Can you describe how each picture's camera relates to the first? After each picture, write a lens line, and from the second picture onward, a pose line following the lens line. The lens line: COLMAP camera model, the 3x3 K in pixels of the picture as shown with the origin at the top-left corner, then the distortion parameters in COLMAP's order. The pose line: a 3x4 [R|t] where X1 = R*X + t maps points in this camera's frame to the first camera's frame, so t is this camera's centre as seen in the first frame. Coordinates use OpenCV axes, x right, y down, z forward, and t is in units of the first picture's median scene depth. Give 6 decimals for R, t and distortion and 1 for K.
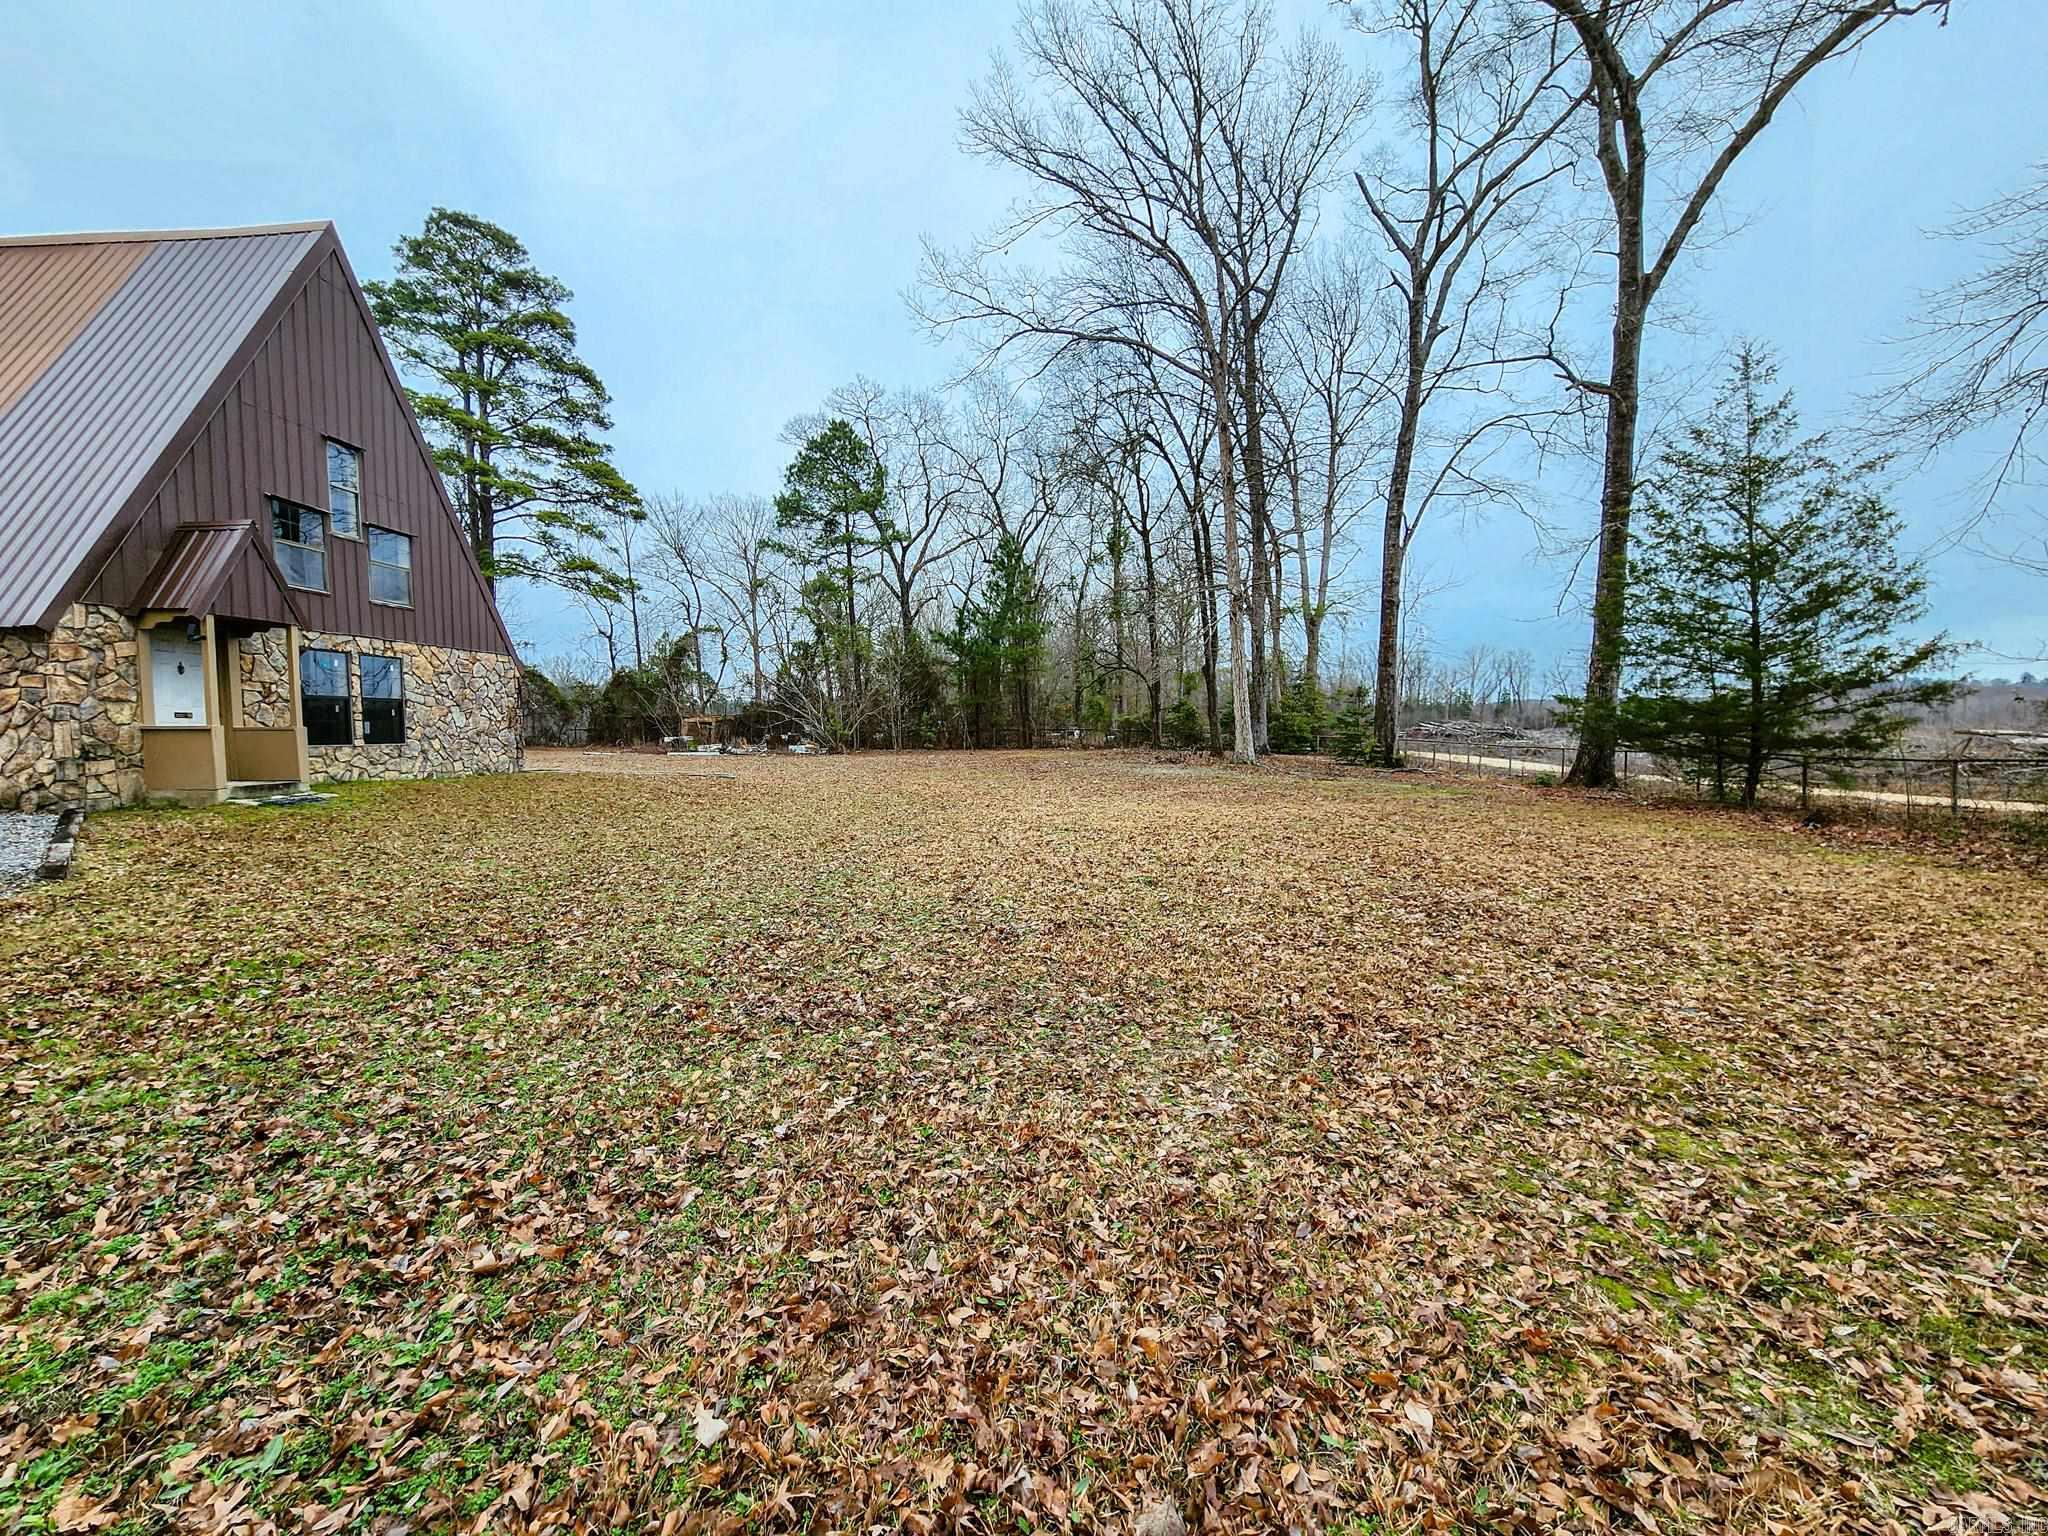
lens RADIAL K [[846.9, 0, 1014.9], [0, 846.9, 763.6], [0, 0, 1]] dist [0.002277, -0.000306]
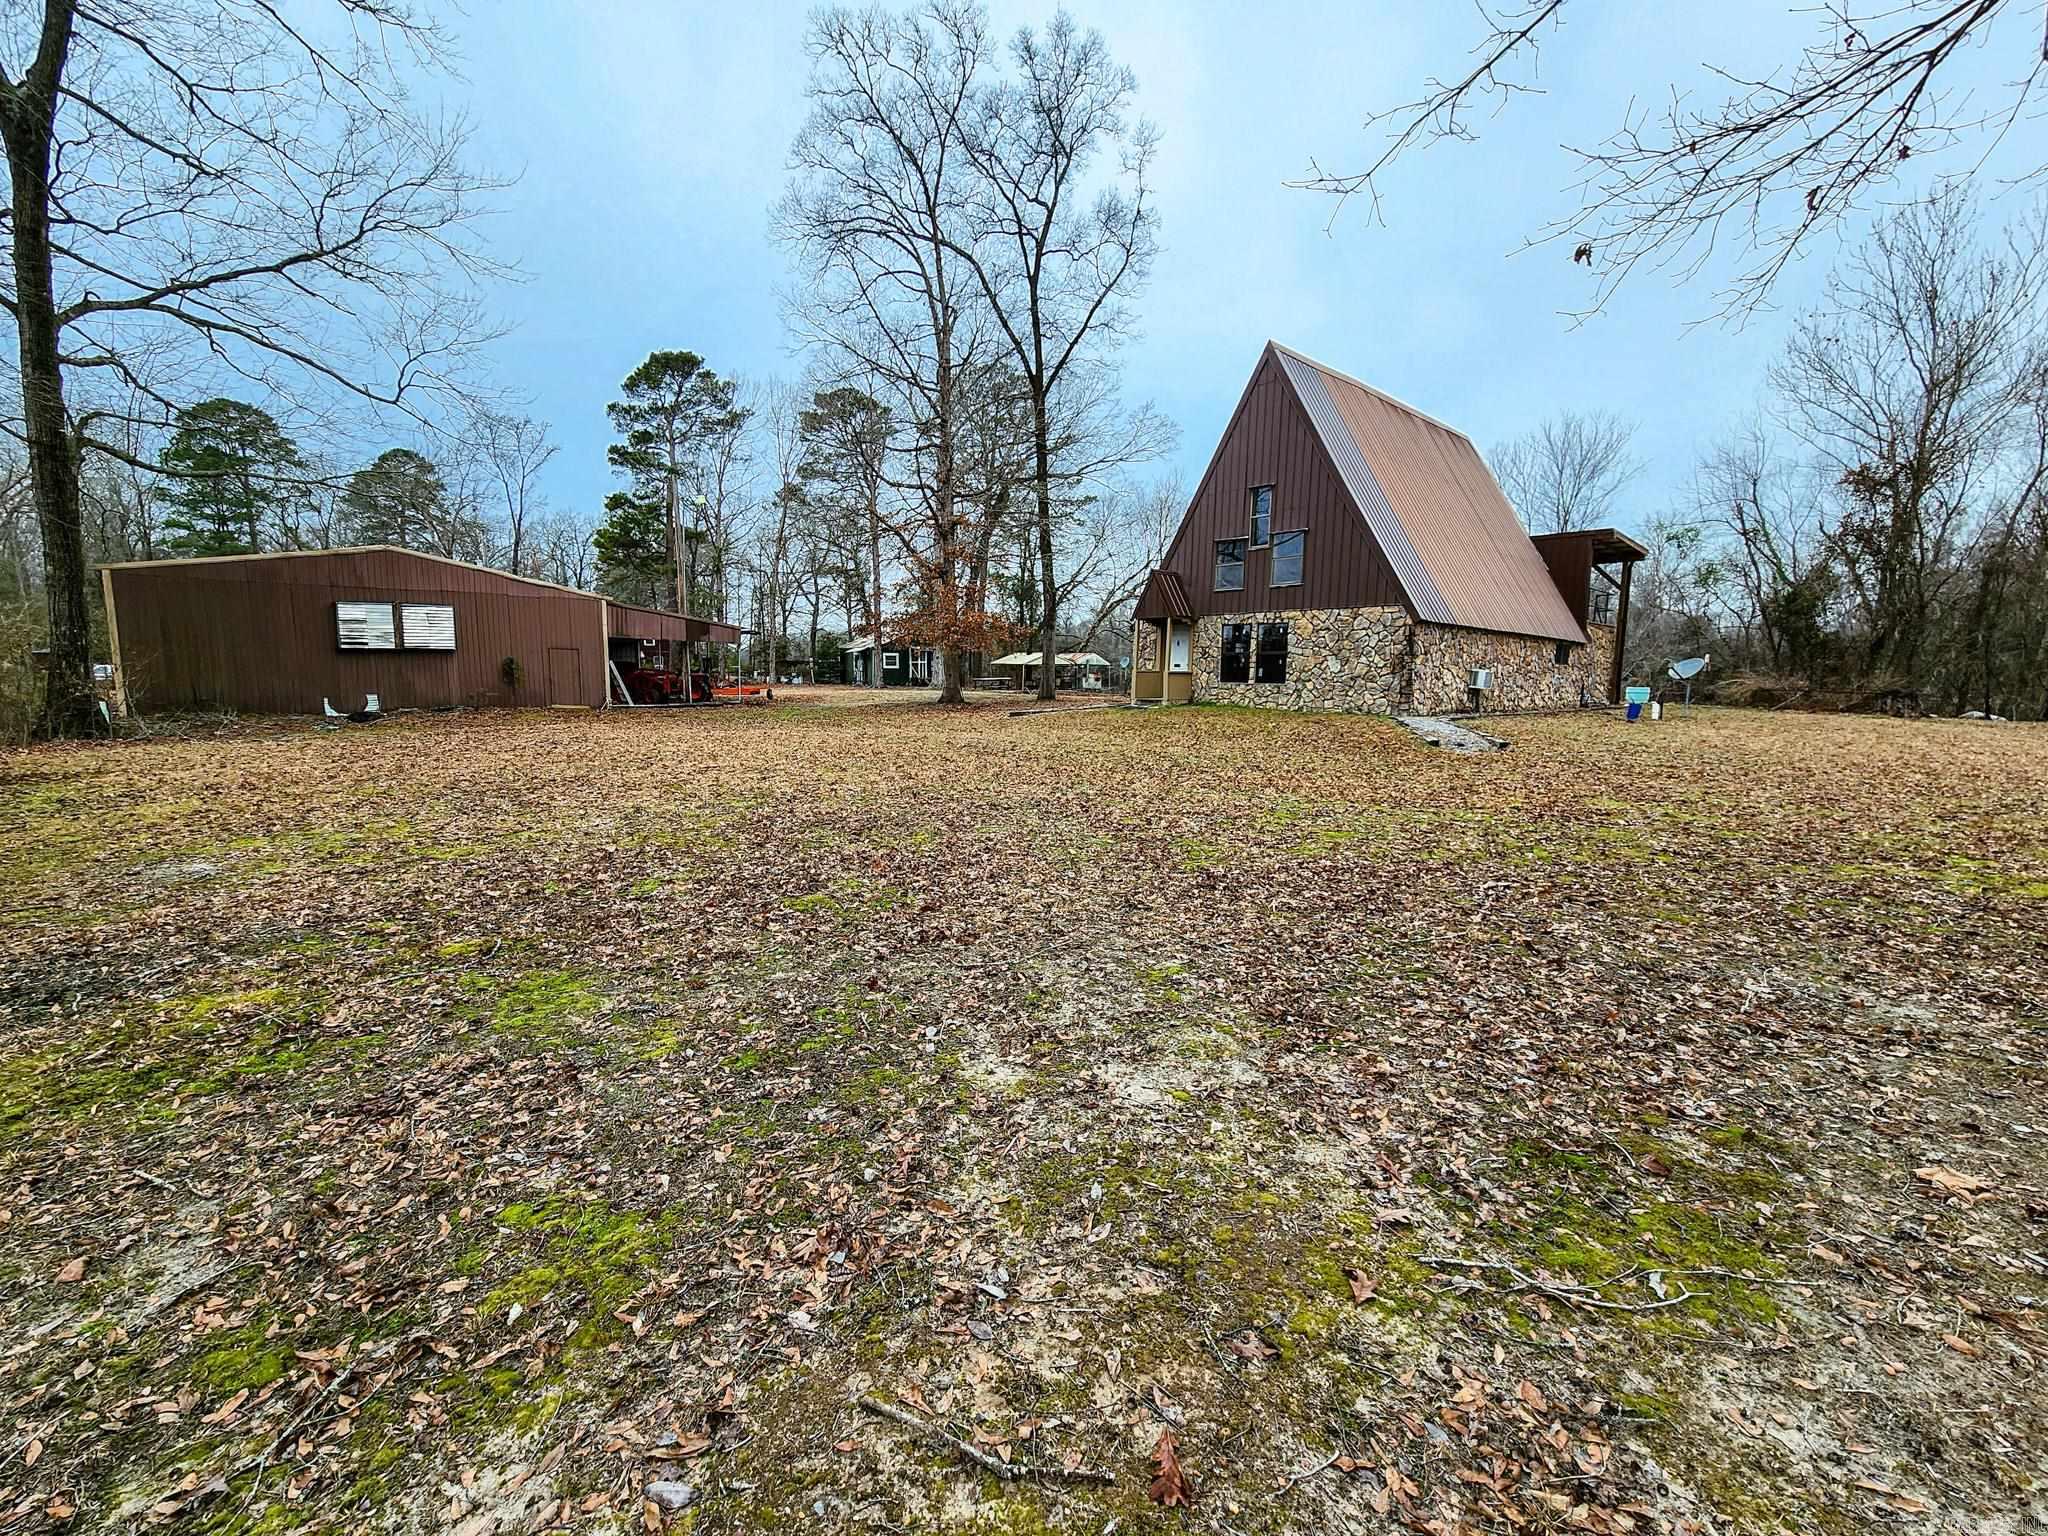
lens RADIAL K [[846.9, 0, 1014.9], [0, 846.9, 763.6], [0, 0, 1]] dist [0.002277, -0.000306]
pose [[-0.695734, 0.075690, -0.714301, 0.615079], [-0.036806, 0.989370, 0.140687, -0.075277], [0.717356, 0.124171, -0.685552, 1.686462]]
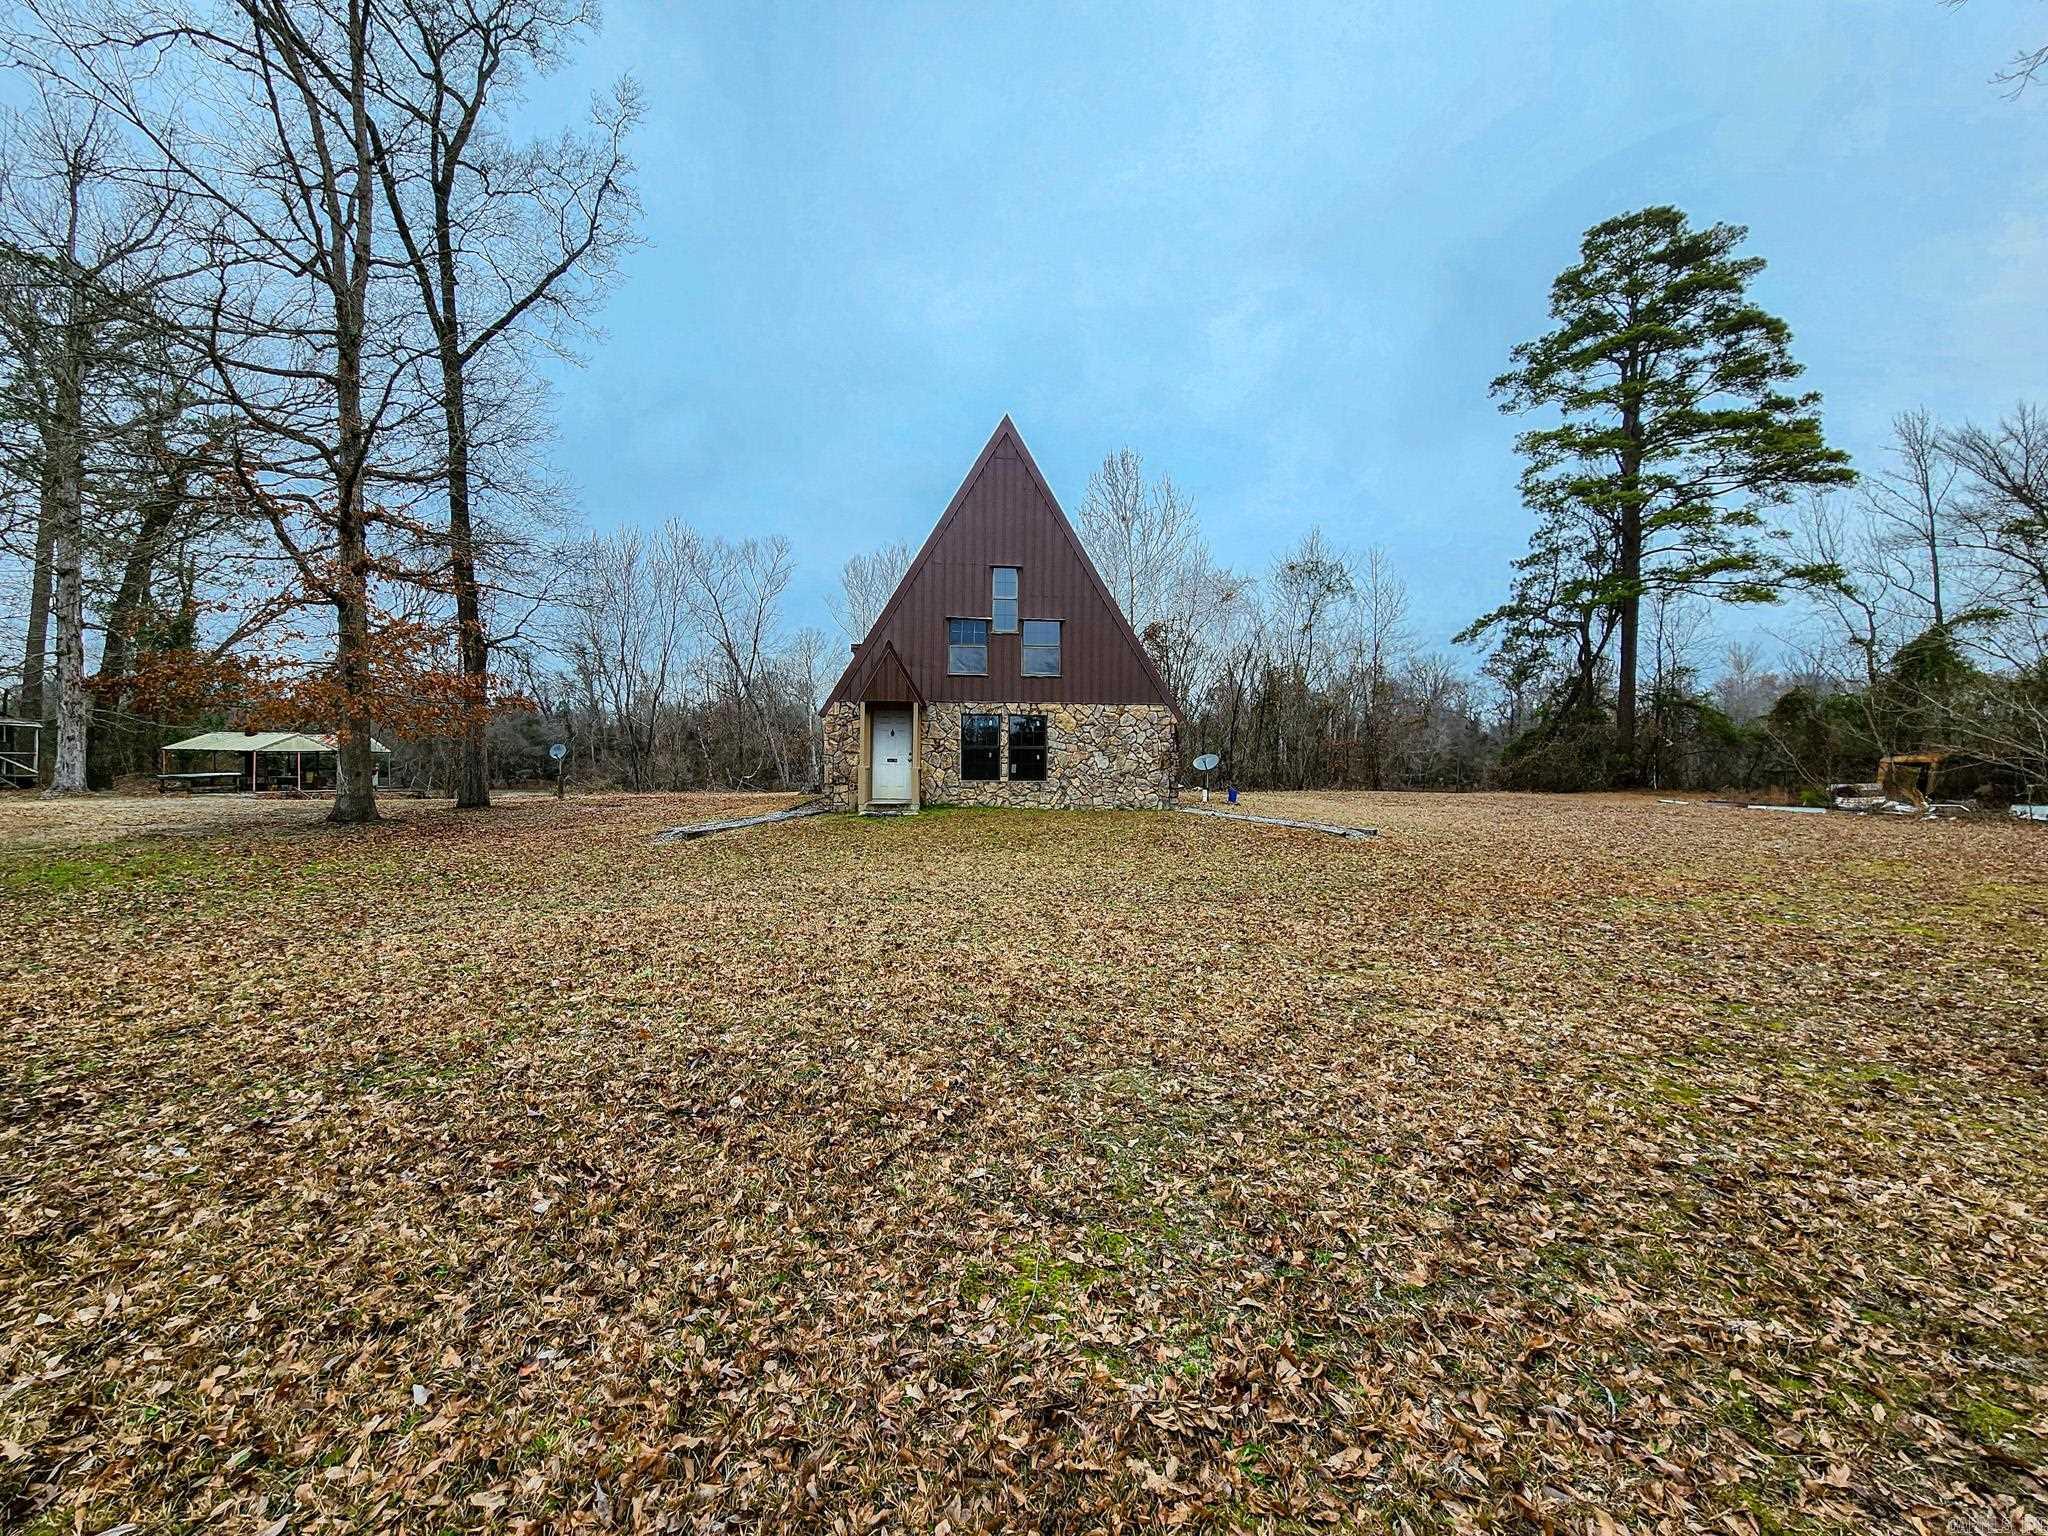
lens RADIAL K [[846.9, 0, 1014.9], [0, 846.9, 763.6], [0, 0, 1]] dist [0.002277, -0.000306]
pose [[0.167181, 0.006866, -0.985902, 0.557853], [-0.049911, 0.998753, -0.001508, -0.046758], [0.984662, 0.049460, 0.167315, 0.748403]]
